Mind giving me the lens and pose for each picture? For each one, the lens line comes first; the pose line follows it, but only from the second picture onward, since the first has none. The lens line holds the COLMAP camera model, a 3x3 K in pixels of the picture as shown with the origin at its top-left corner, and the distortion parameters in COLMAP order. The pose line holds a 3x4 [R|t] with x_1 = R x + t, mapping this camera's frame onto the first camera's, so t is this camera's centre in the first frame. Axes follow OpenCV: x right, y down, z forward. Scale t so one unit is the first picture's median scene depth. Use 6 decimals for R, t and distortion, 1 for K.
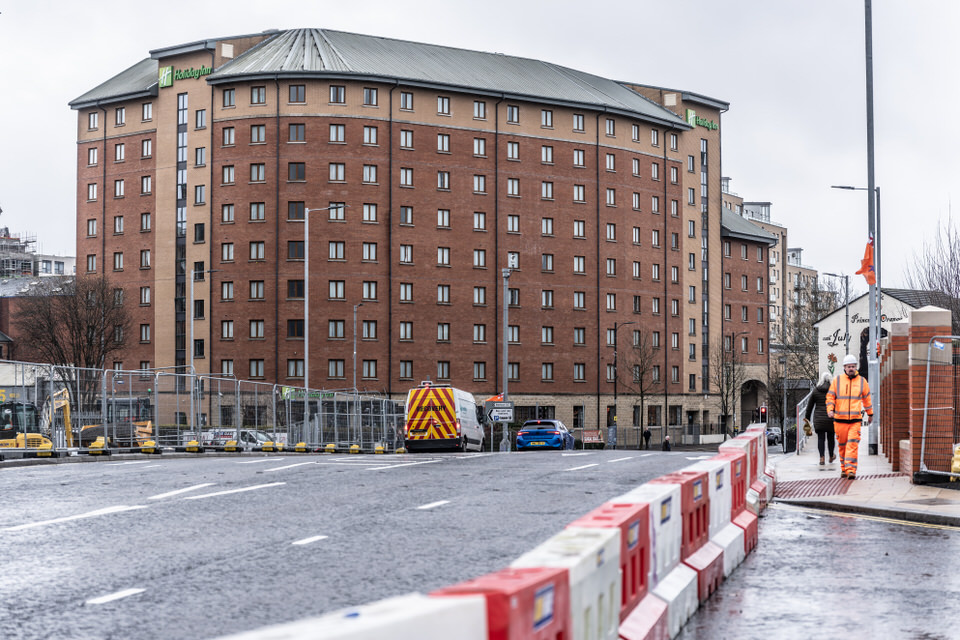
lens RADIAL K [[2303.9, 0, 479.0], [0, 2303.9, 321.5], [0, 0, 1]] dist [-0.687720, 8.940298]
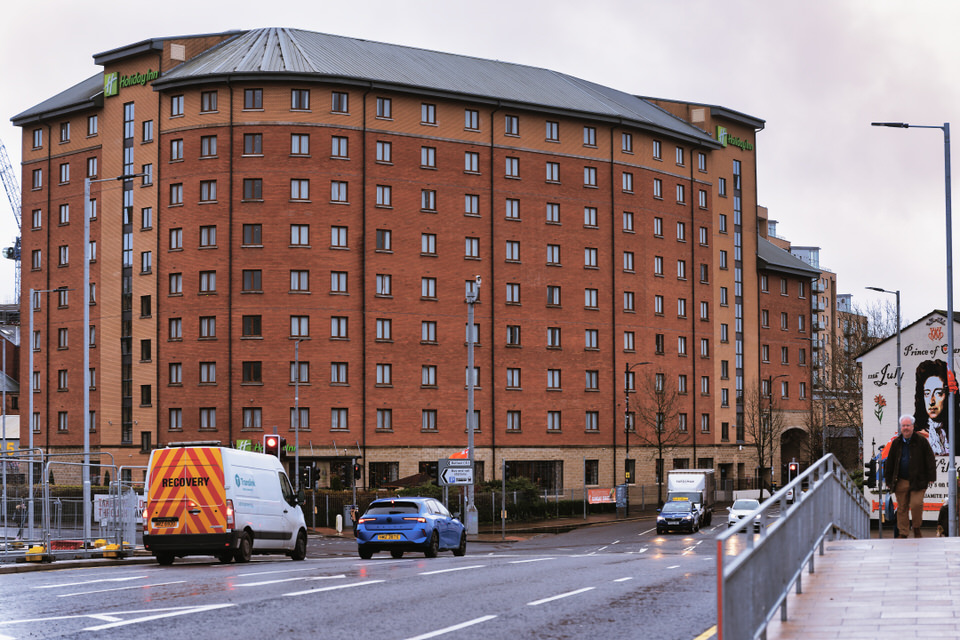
lens RADIAL K [[2079.6, 0, 511.7], [0, 2079.6, 324.4], [0, 0, 1]] dist [-0.617462, 5.528016]
pose [[0.999642, -0.006569, -0.025928, 0.035212], [0.005912, 0.999662, -0.025324, 0.005174], [0.026085, 0.025162, 0.999343, 0.219056]]
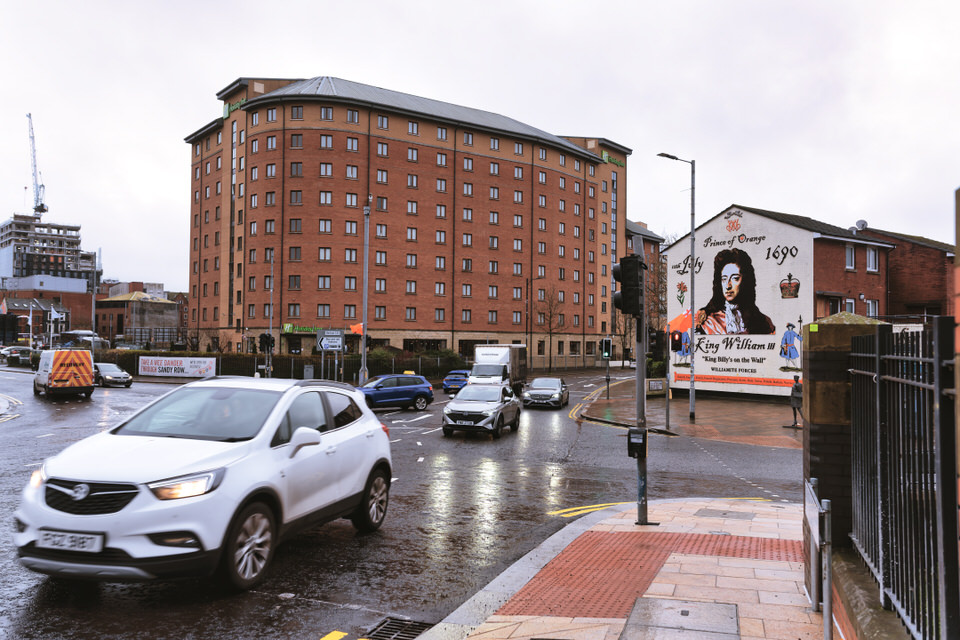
lens RADIAL K [[818.3, 0, 458.9], [0, 818.3, 310.1], [0, 0, 1]] dist [0.037232, -0.007886]
pose [[0.989780, 0.006485, -0.142458, 0.084602], [-0.007161, 0.999965, -0.004230, 0.020454], [0.142425, 0.005206, 0.989792, 0.493262]]
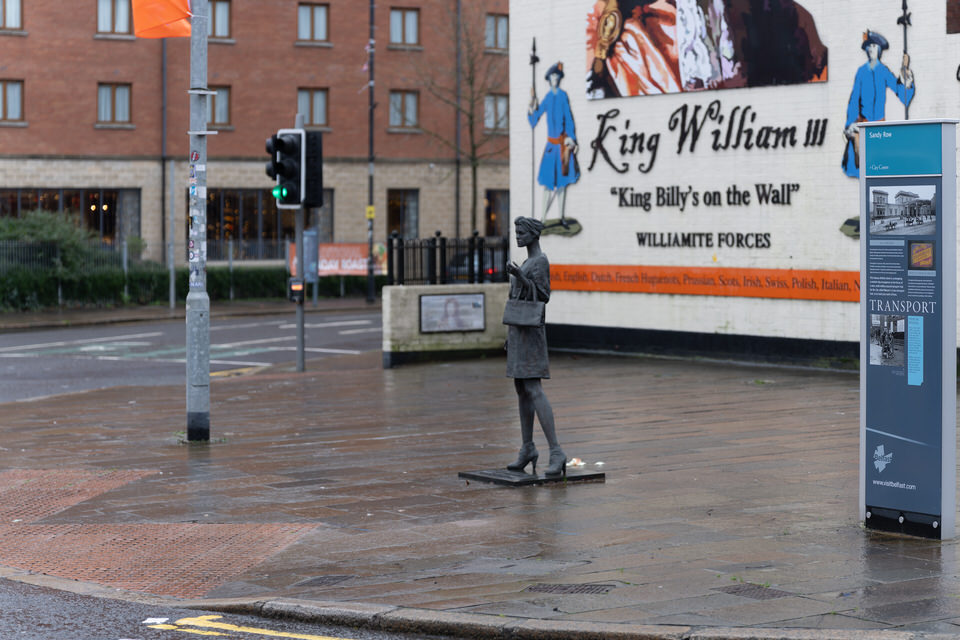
lens RADIAL K [[2485.5, 0, 573.4], [0, 2485.5, 370.0], [0, 0, 1]] dist [-0.756002, 5.729254]
pose [[0.991160, 0.005936, -0.132541, 0.141399], [0.006450, 0.995661, 0.092826, 0.029008], [0.132517, -0.092860, 0.986821, 0.567715]]
